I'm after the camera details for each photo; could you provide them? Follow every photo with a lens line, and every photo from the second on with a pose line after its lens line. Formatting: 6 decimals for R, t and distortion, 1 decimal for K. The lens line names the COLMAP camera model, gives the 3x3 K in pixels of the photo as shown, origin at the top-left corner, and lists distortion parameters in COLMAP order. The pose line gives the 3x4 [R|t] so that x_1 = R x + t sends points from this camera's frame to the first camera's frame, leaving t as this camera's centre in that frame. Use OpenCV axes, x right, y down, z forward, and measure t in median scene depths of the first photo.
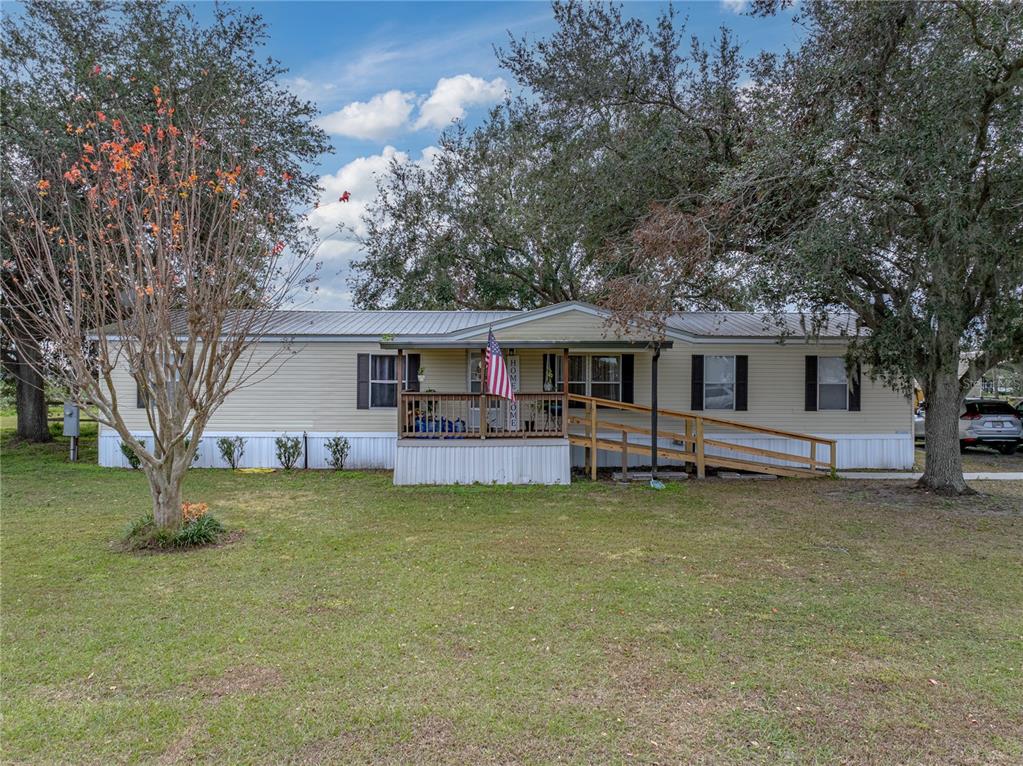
lens RADIAL K [[746.6, 0, 513.7], [0, 746.6, 381.7], [0, 0, 1]] dist [-0.039224, 0.035922]
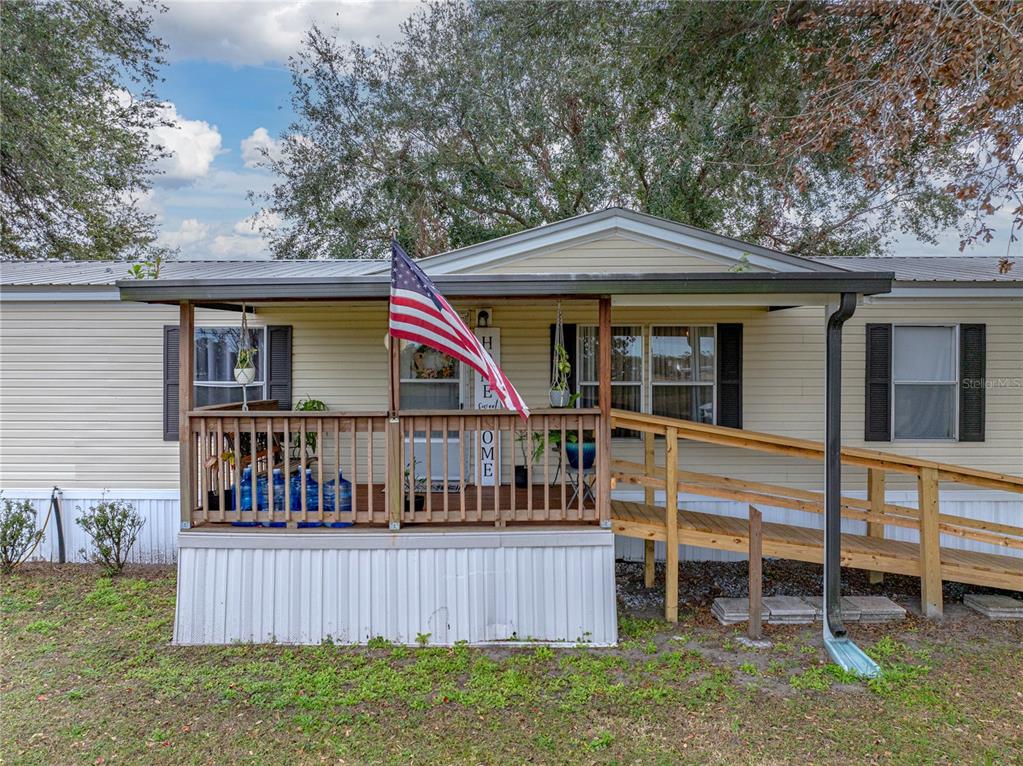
lens RADIAL K [[746.6, 0, 509.1], [0, 746.6, 374.6], [0, 0, 1]] dist [-0.039224, 0.035922]
pose [[0.999565, -0.005448, -0.028994, 0.027961], [0.005247, 0.999962, -0.007008, -0.001571], [0.029031, 0.006853, 0.999555, 0.540922]]
